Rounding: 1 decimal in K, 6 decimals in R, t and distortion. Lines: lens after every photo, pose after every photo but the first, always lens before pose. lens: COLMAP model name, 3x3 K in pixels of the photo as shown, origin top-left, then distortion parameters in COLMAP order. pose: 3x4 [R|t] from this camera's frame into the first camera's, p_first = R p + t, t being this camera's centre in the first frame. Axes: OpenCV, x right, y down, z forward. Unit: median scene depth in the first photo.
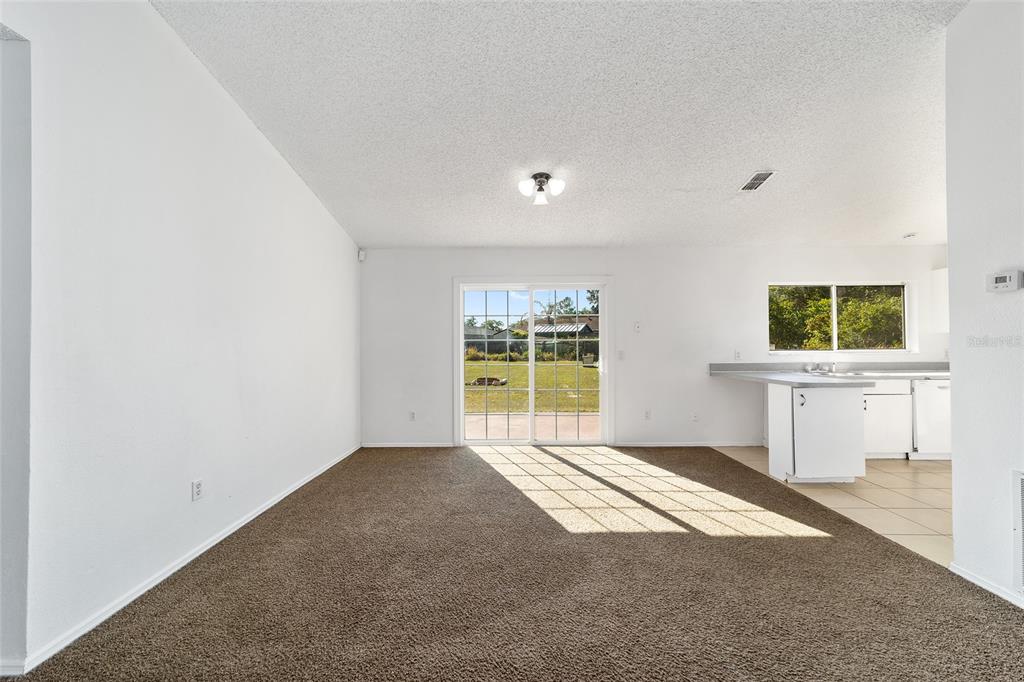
lens RADIAL K [[392.7, 0, 513.0], [0, 392.7, 339.9], [0, 0, 1]] dist [-0.009756, 0.004361]
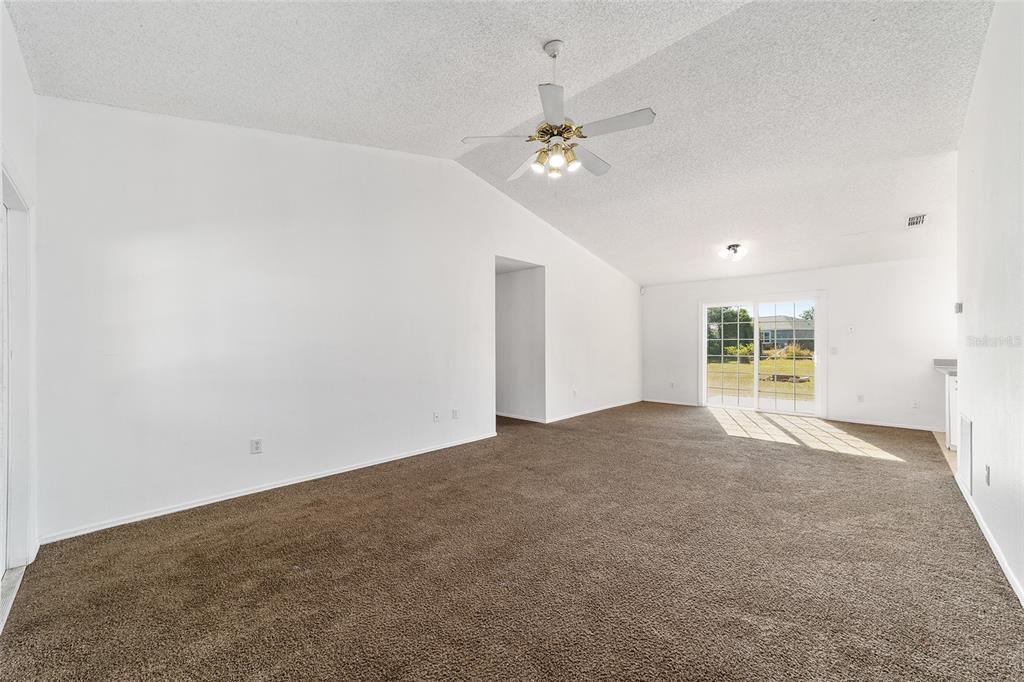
lens RADIAL K [[392.7, 0, 505.0], [0, 392.7, 342.1], [0, 0, 1]] dist [-0.009756, 0.004361]
pose [[0.711684, 0.000676, -0.702500, 0.411587], [0.009070, 0.999907, 0.010151, -0.011565], [0.702441, -0.013596, 0.711612, -0.689628]]
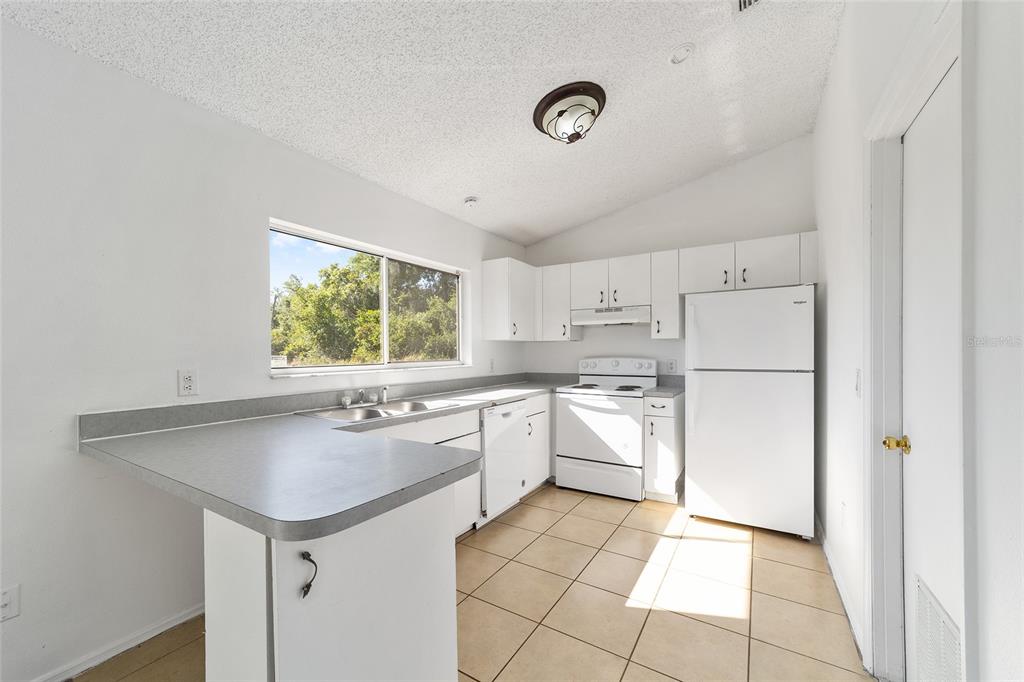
lens RADIAL K [[392.7, 0, 504.0], [0, 392.7, 356.4], [0, 0, 1]] dist [-0.009756, 0.004361]
pose [[0.539175, -0.014398, 0.842070, 0.419072], [-0.001106, 0.999841, 0.017804, 0.002855], [-0.842193, -0.010531, 0.539074, 0.528200]]
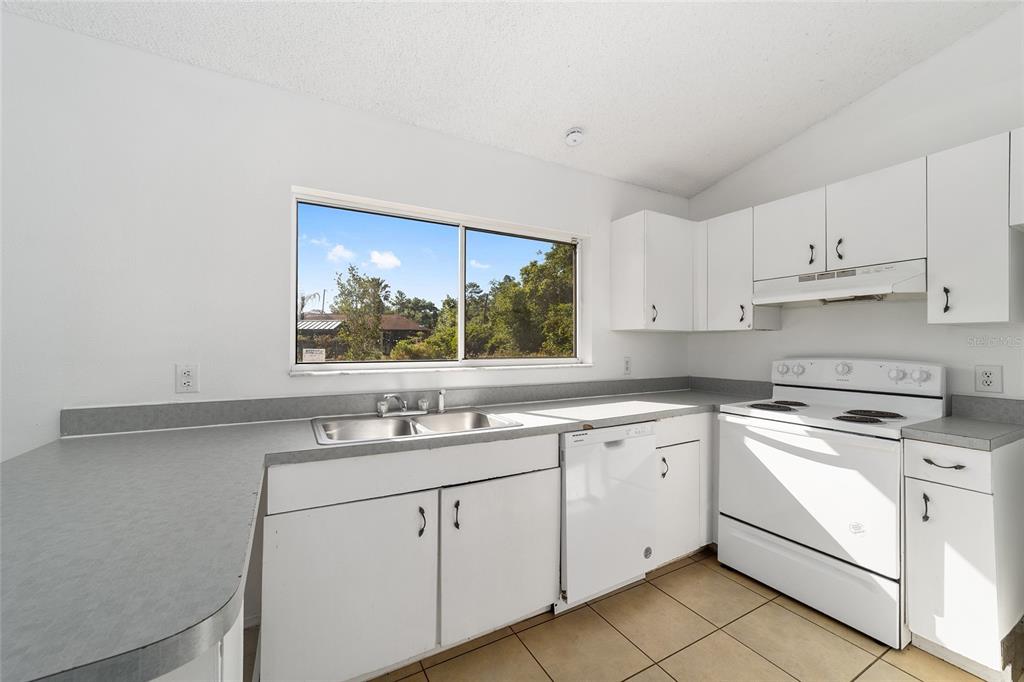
lens RADIAL K [[392.7, 0, 512.0], [0, 392.7, 343.7], [0, 0, 1]] dist [-0.009756, 0.004361]
pose [[0.872938, 0.003795, 0.487816, 0.657828], [-0.006492, 0.999972, 0.003839, 0.002657], [-0.487787, -0.006519, 0.872938, 0.560118]]
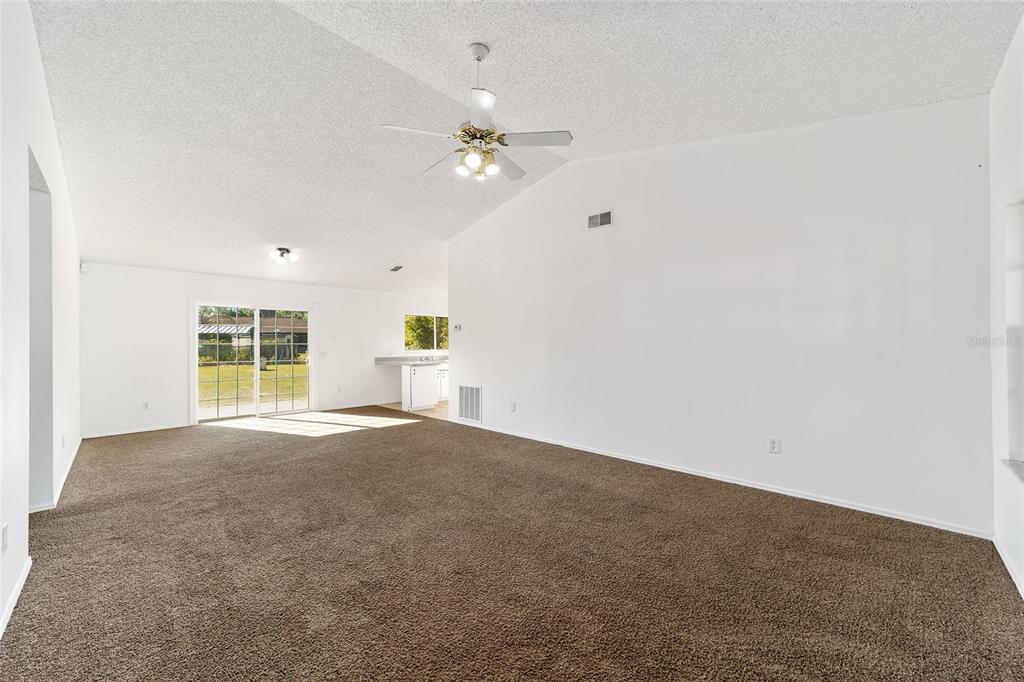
lens RADIAL K [[392.7, 0, 506.3], [0, 392.7, 344.2], [0, 0, 1]] dist [-0.009756, 0.004361]
pose [[0.710193, 0.005486, 0.703985, -0.320109], [-0.007950, 0.999968, 0.000228, -0.005731], [-0.703962, -0.005758, 0.710214, -0.664306]]
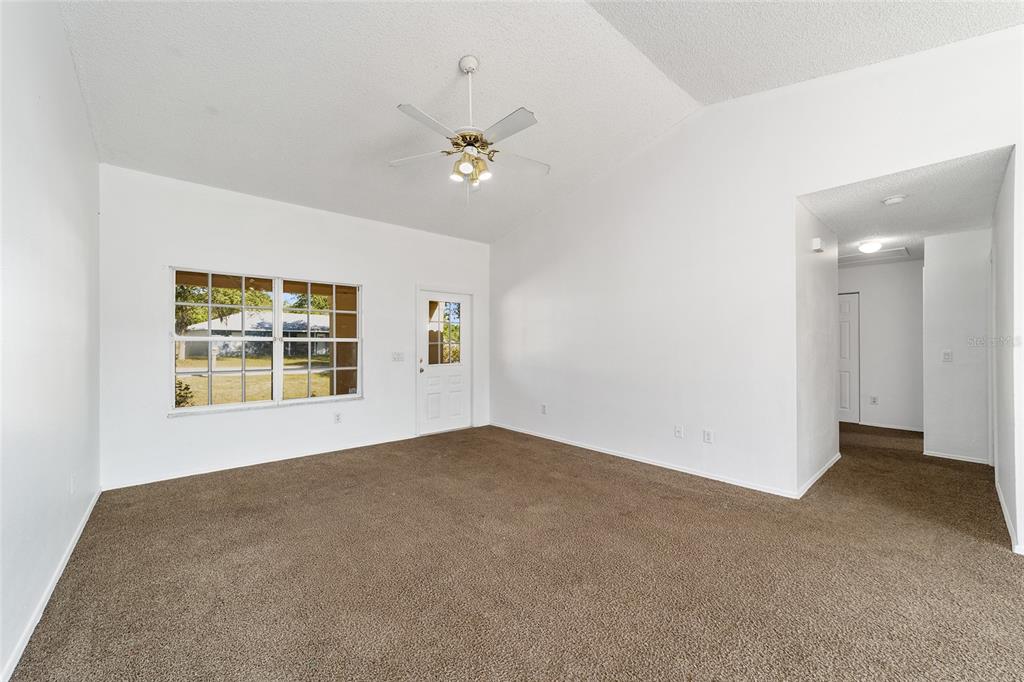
lens RADIAL K [[392.7, 0, 508.2], [0, 392.7, 340.8], [0, 0, 1]] dist [-0.009756, 0.004361]
pose [[-0.750521, 0.001621, -0.660845, 0.414536], [0.013792, 0.999818, -0.013210, -0.001777], [0.660703, -0.019029, -0.750406, 0.266768]]
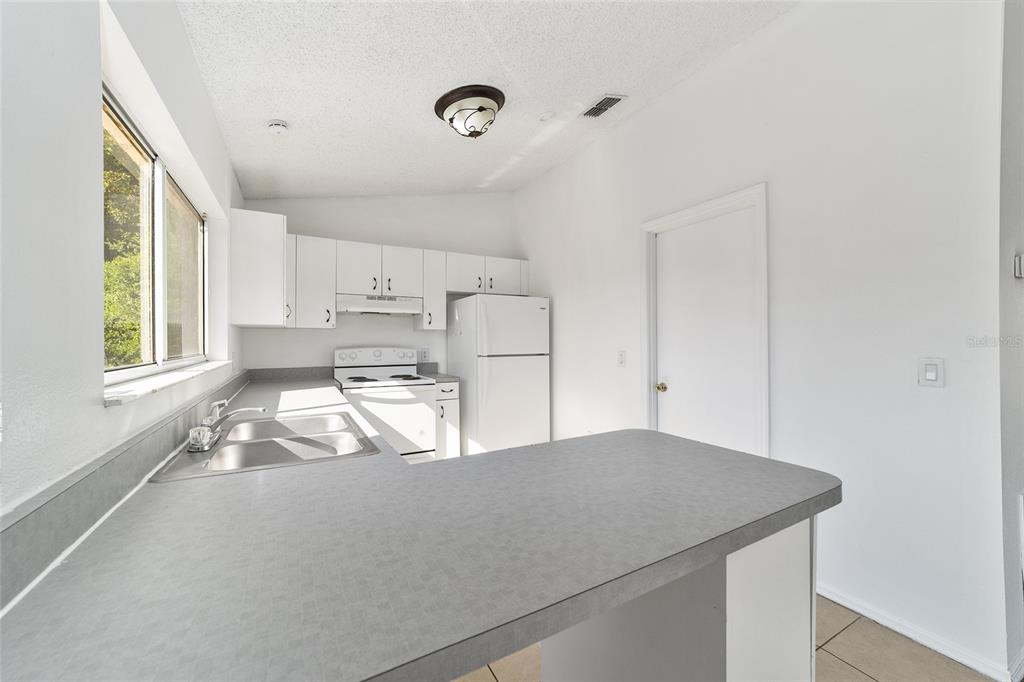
lens RADIAL K [[392.7, 0, 505.1], [0, 392.7, 340.8], [0, 0, 1]] dist [-0.009756, 0.004361]
pose [[-0.462188, -0.001585, 0.886780, 0.413907], [-0.007126, 0.999973, -0.001927, 0.005799], [-0.886753, -0.007210, -0.462187, 0.906965]]
